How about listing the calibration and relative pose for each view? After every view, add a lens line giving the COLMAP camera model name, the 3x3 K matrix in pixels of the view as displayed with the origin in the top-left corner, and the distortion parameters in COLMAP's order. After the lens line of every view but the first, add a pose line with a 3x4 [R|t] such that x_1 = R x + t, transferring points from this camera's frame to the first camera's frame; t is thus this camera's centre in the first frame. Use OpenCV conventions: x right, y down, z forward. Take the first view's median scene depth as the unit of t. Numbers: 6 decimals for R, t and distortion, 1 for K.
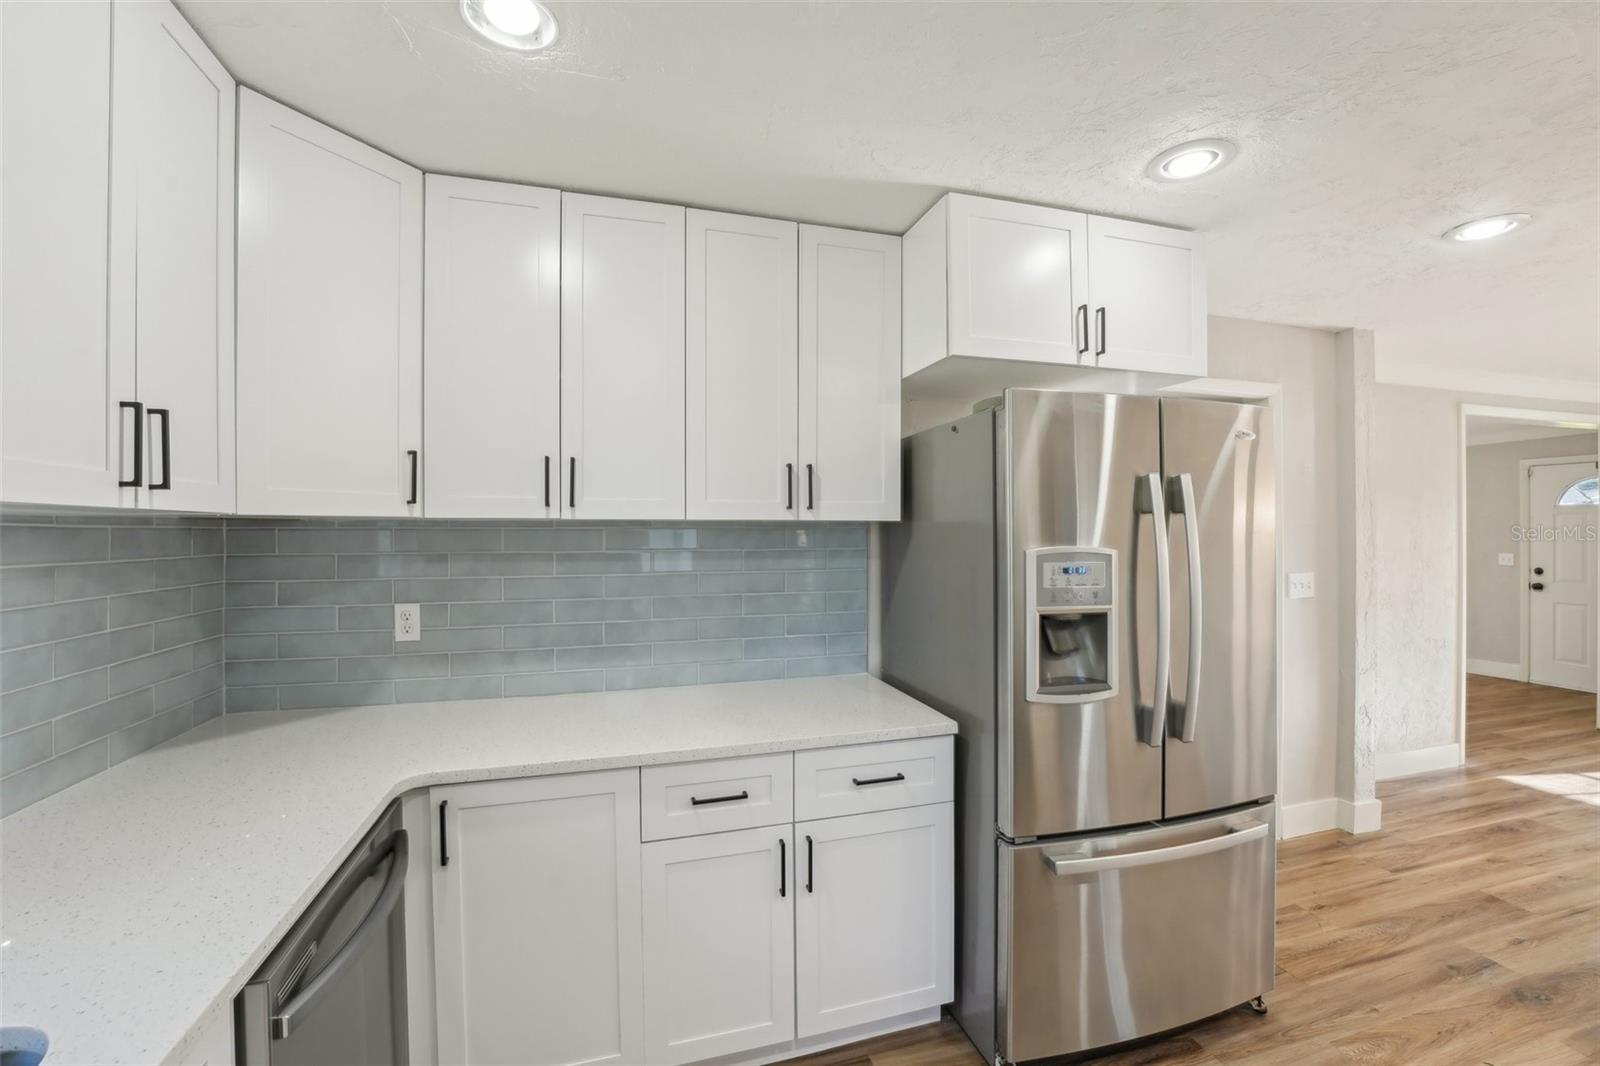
lens RADIAL K [[639.0, 0, 794.2], [0, 639.0, 523.6], [0, 0, 1]] dist [0.001143, 0.000205]
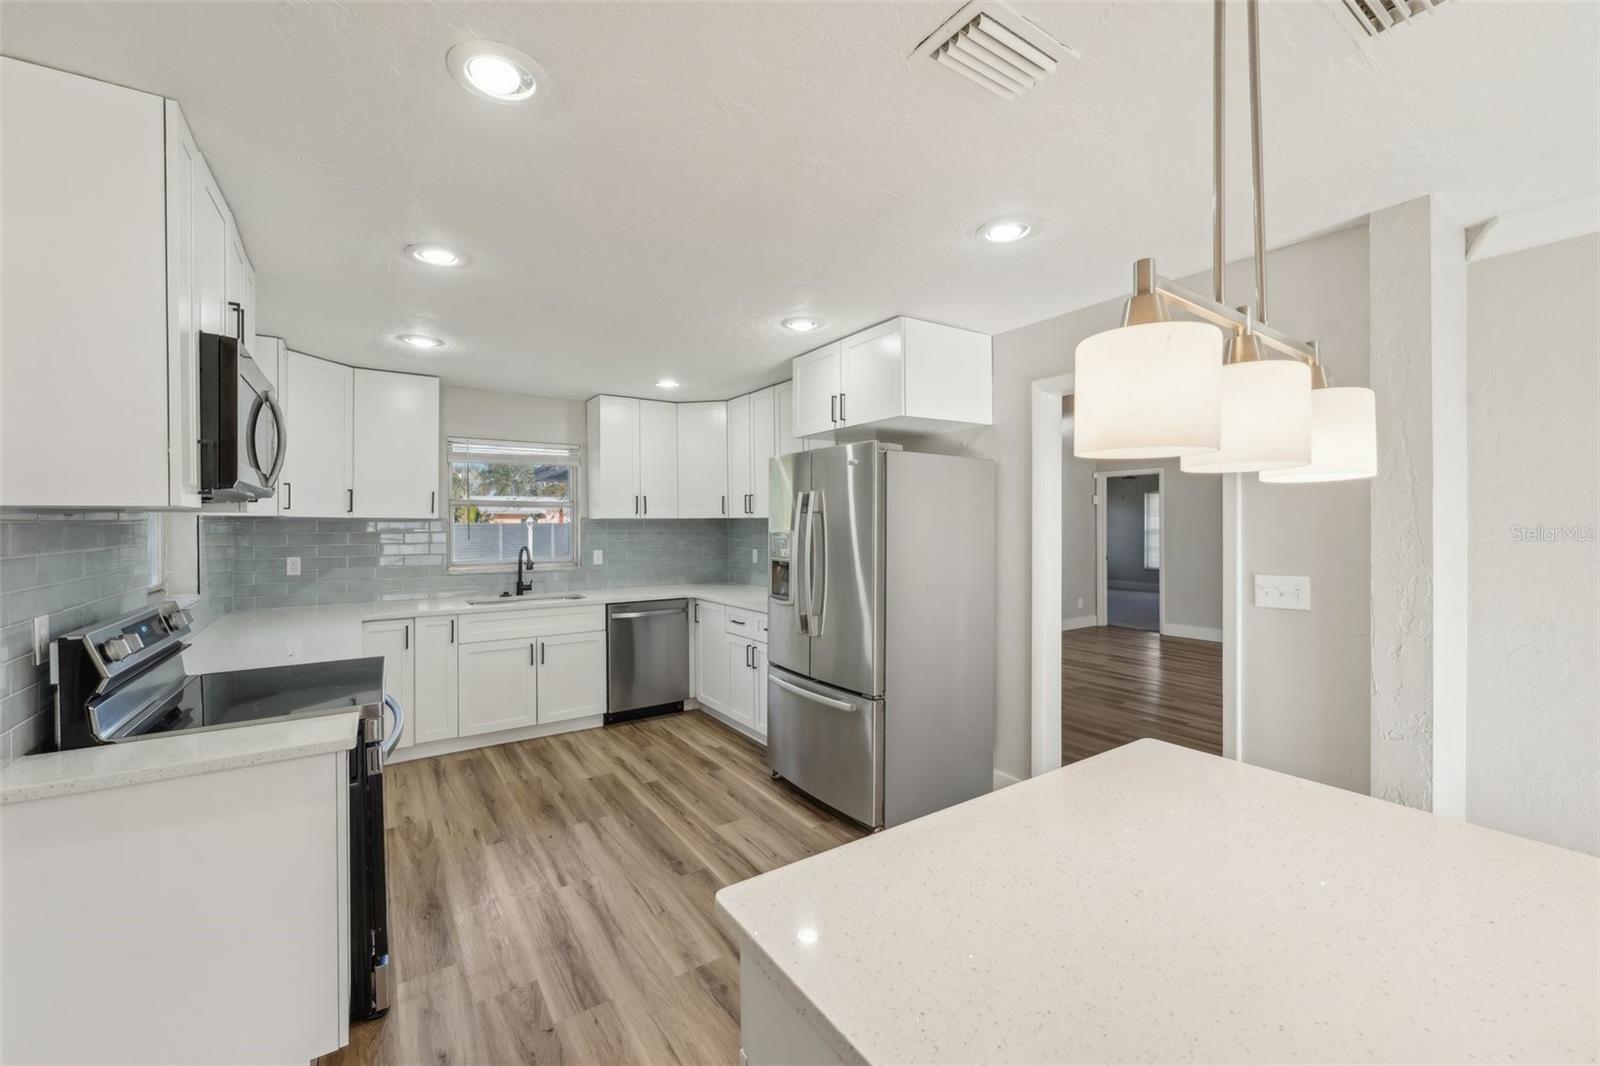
lens RADIAL K [[639.0, 0, 794.2], [0, 639.0, 523.6], [0, 0, 1]] dist [0.001143, 0.000205]
pose [[0.299681, -0.005900, -0.954021, 2.178858], [0.002378, 0.999982, -0.005437, 0.031089], [0.954036, -0.000639, 0.299690, 0.375779]]
